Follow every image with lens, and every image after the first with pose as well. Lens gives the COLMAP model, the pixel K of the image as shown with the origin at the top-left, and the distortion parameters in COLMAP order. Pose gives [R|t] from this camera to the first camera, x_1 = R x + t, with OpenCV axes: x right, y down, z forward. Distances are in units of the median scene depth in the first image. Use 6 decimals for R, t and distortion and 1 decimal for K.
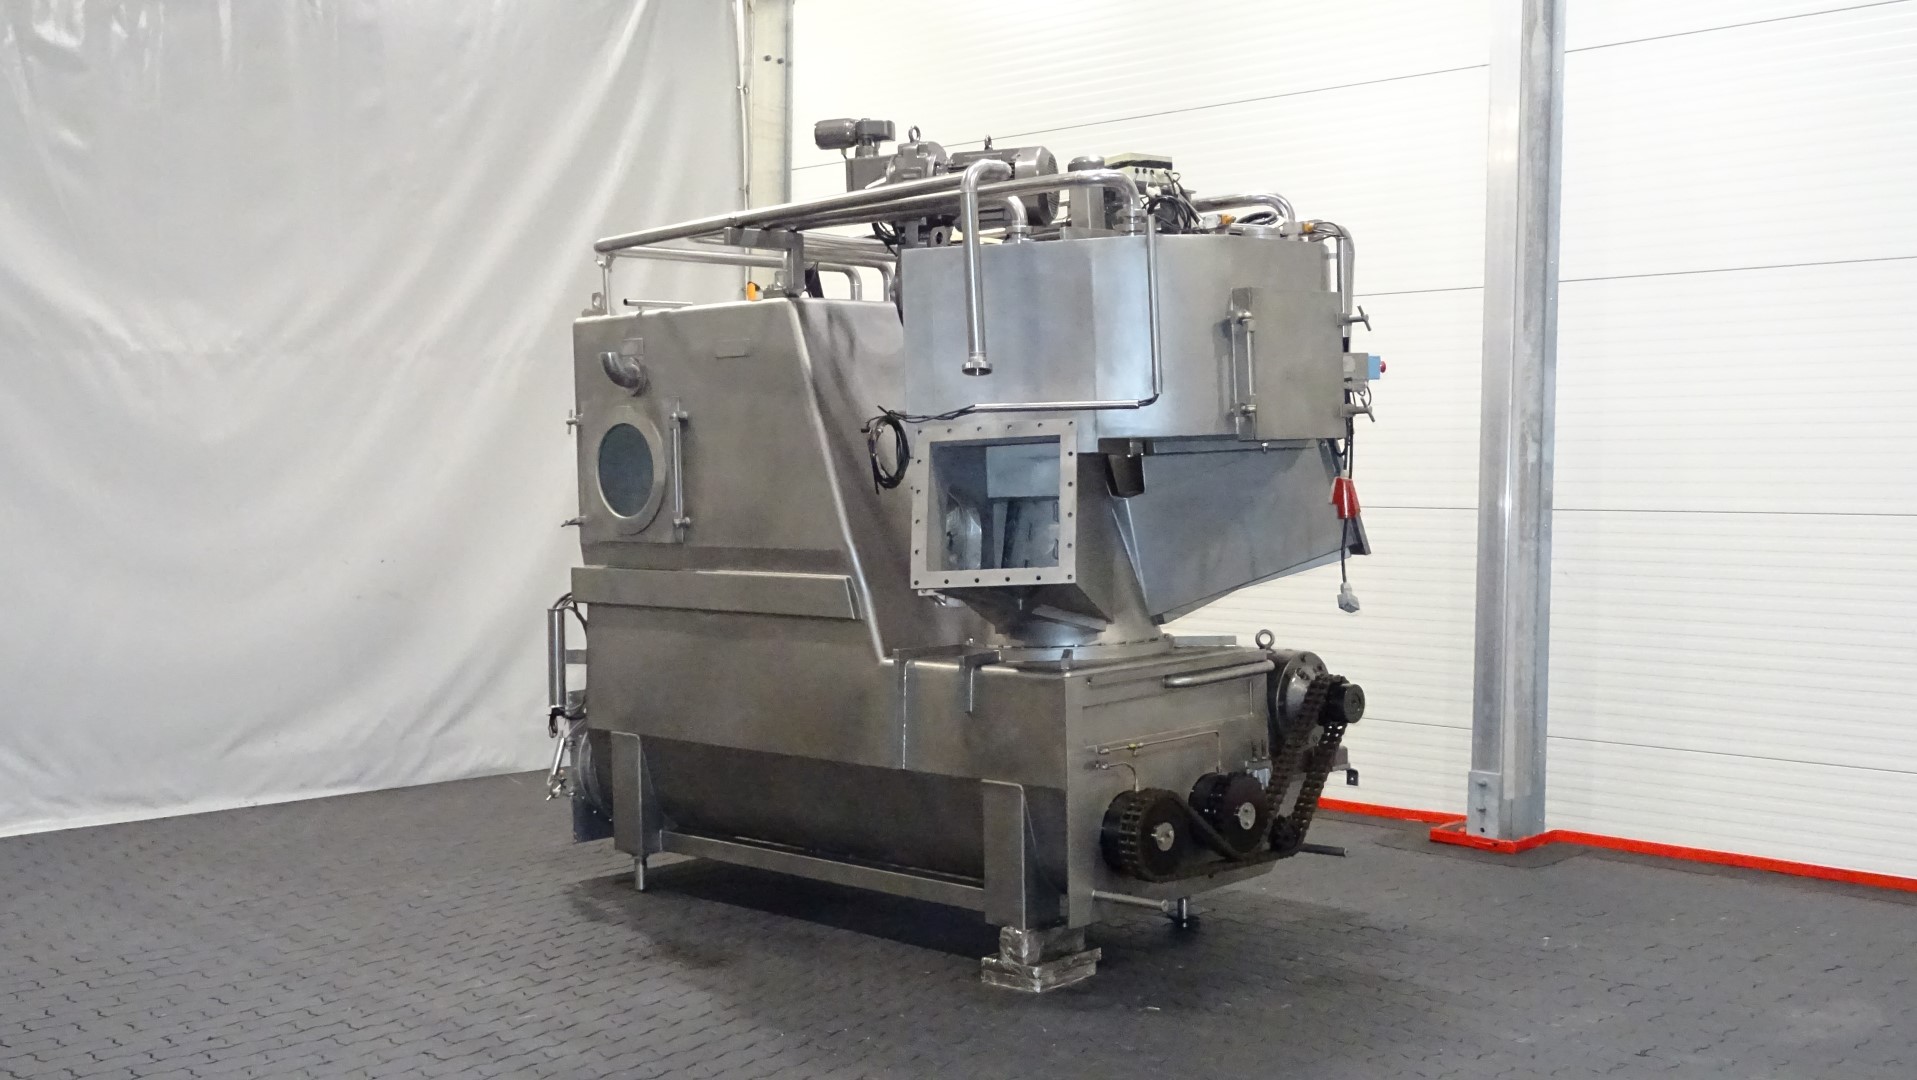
lens RADIAL K [[1375.4, 0, 958.5], [0, 1375.4, 540.0], [0, 0, 1]] dist [-0.006941, -0.002173]
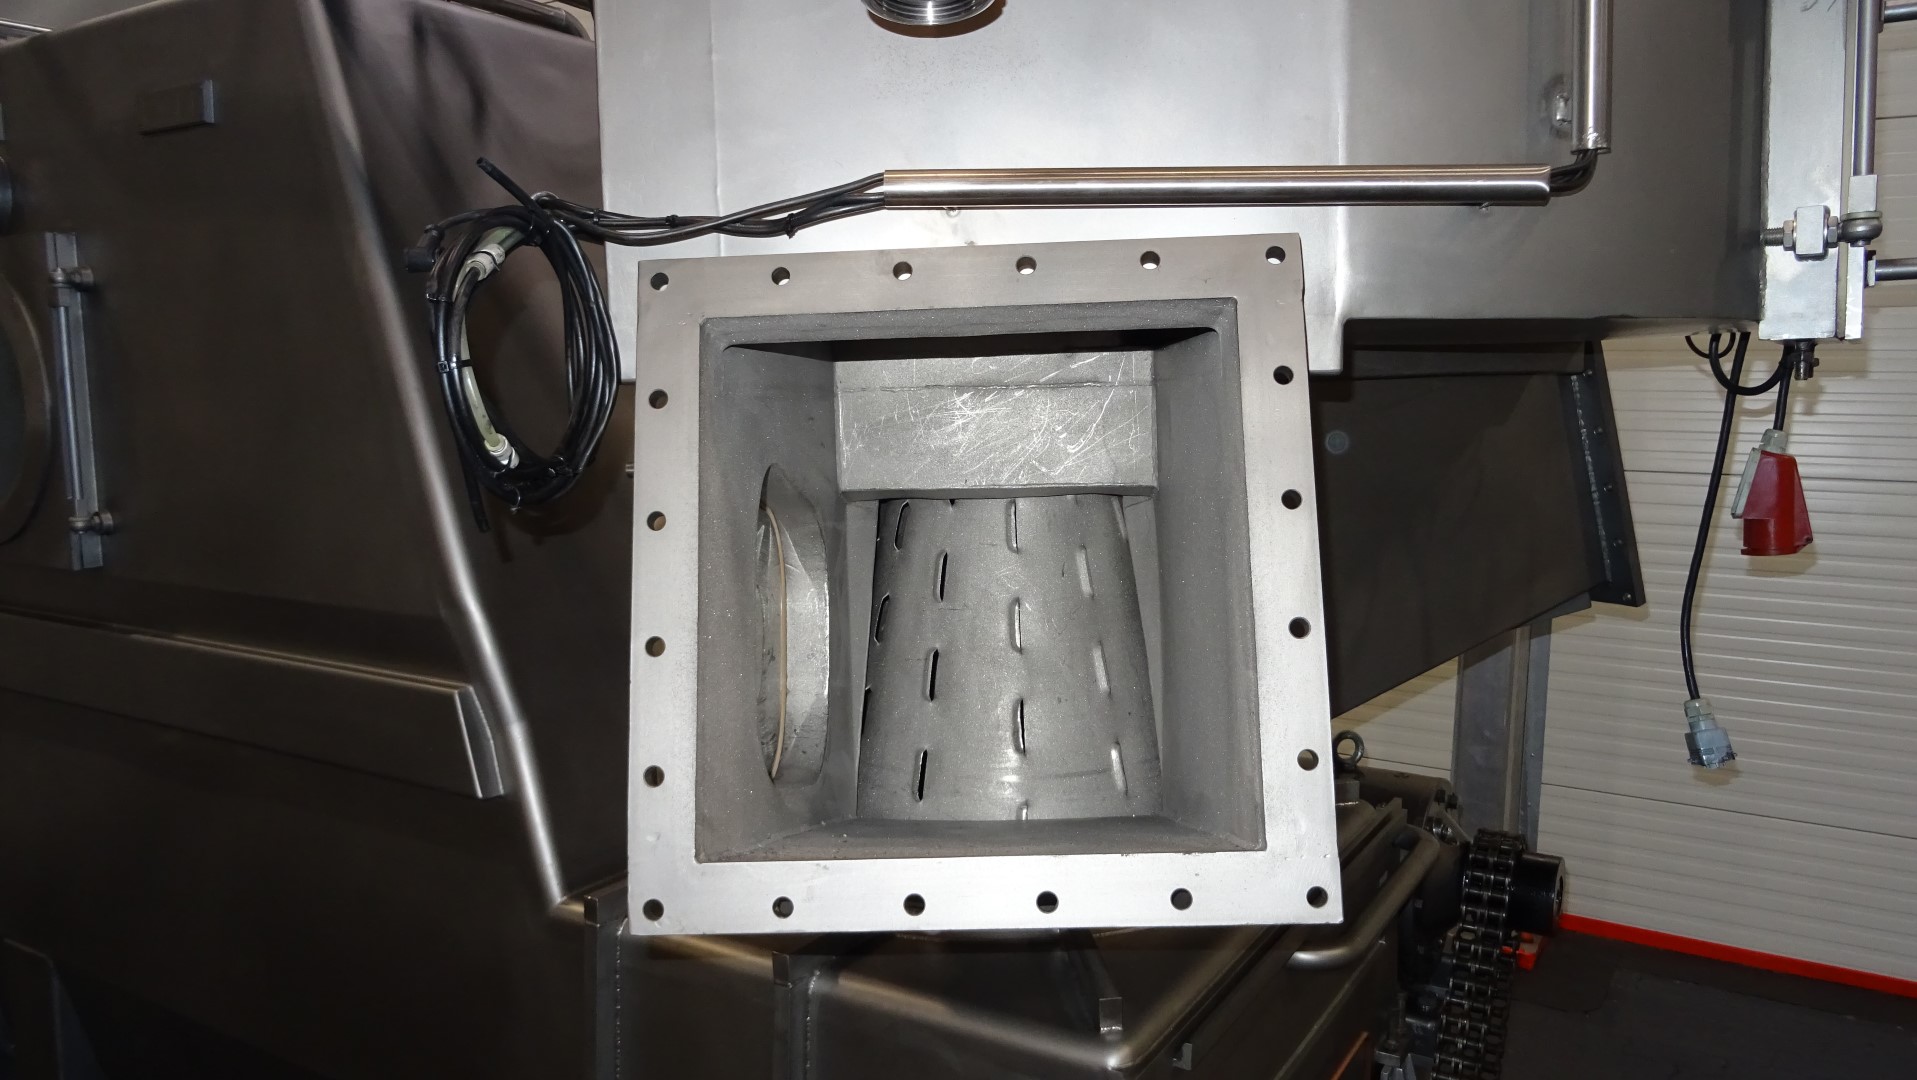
lens RADIAL K [[1375.4, 0, 958.5], [0, 1375.4, 540.0], [0, 0, 1]] dist [-0.006941, -0.002173]
pose [[0.980178, -0.008951, 0.197919, -0.019767], [-0.001469, 0.998623, 0.052439, -0.035394], [-0.198115, -0.051690, 0.978815, 0.590993]]
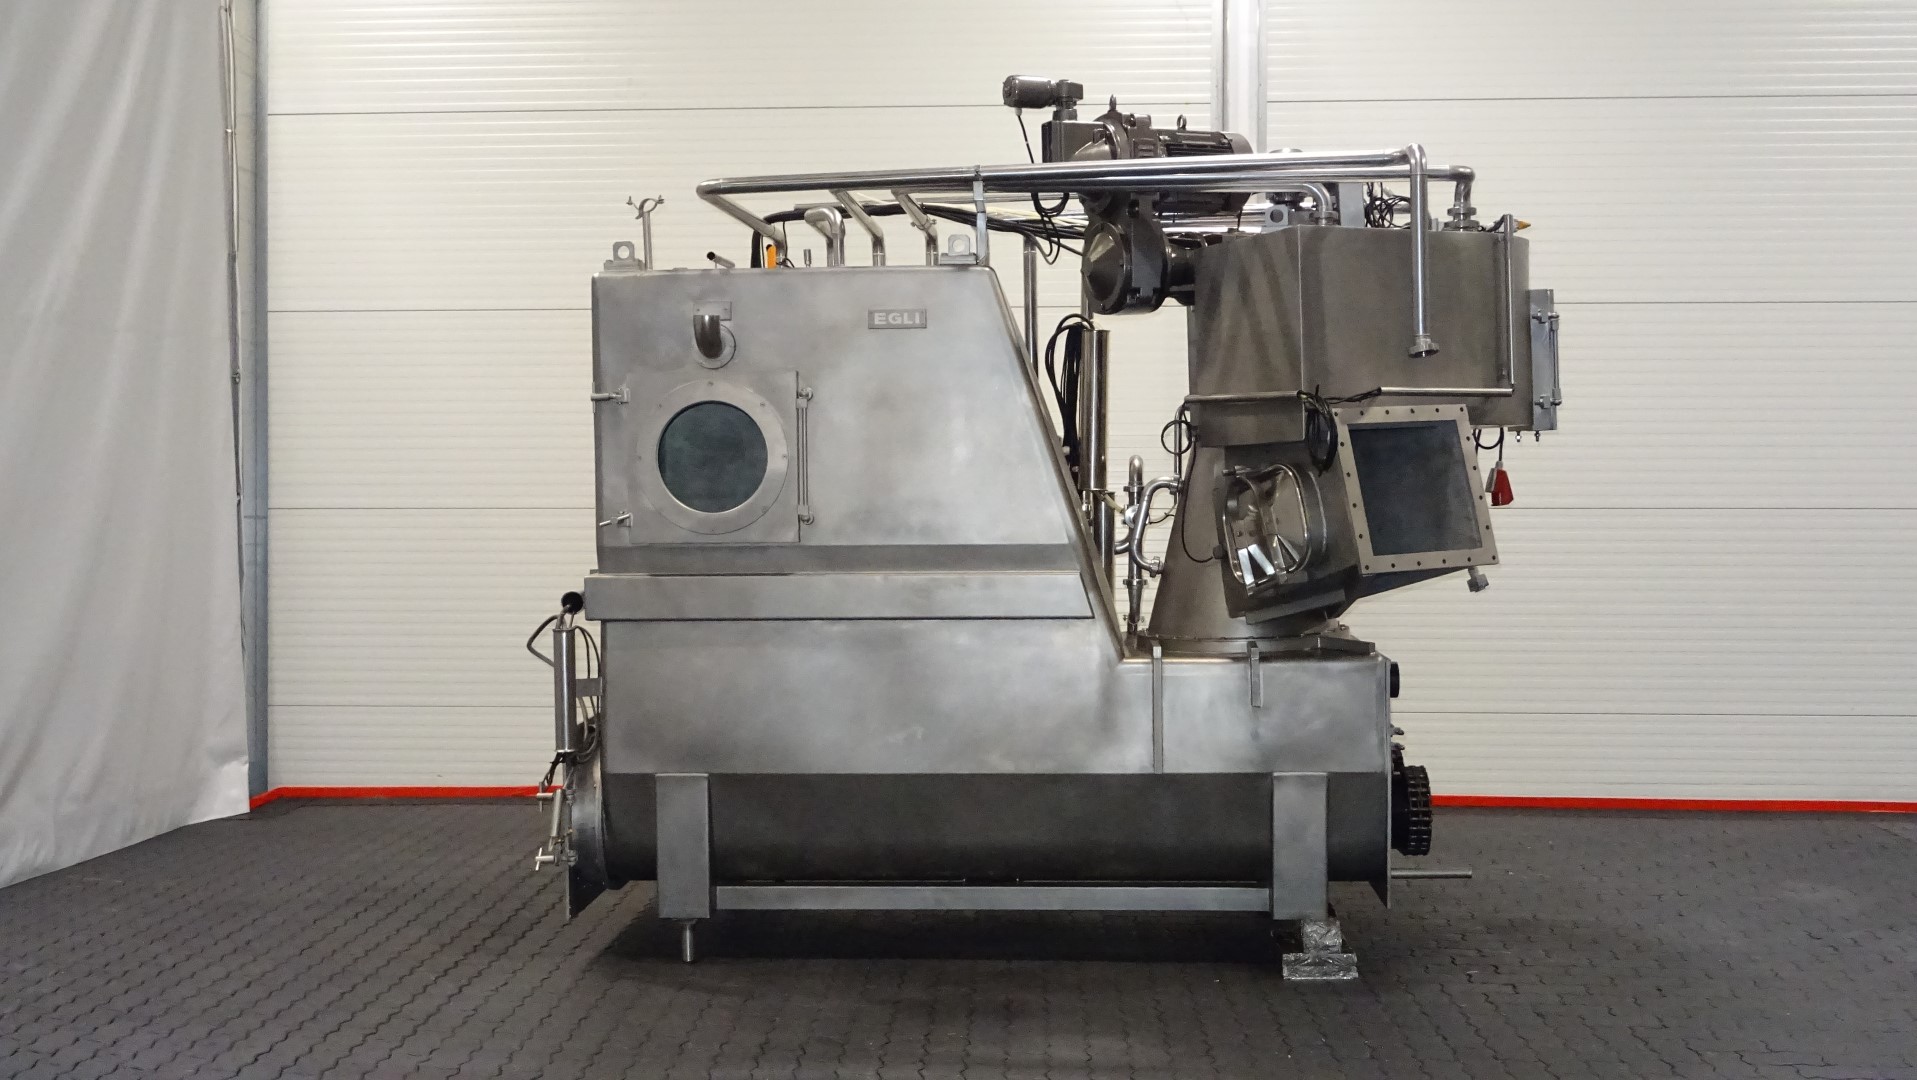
lens RADIAL K [[1346.1, 0, 958.5], [0, 1346.1, 540.0], [0, 0, 1]] dist [0.058446, -0.001172]
pose [[0.875292, -0.016335, 0.483320, -0.576483], [0.020444, 0.999786, -0.003234, 0.006163], [-0.483163, 0.012712, 0.875438, 0.236563]]
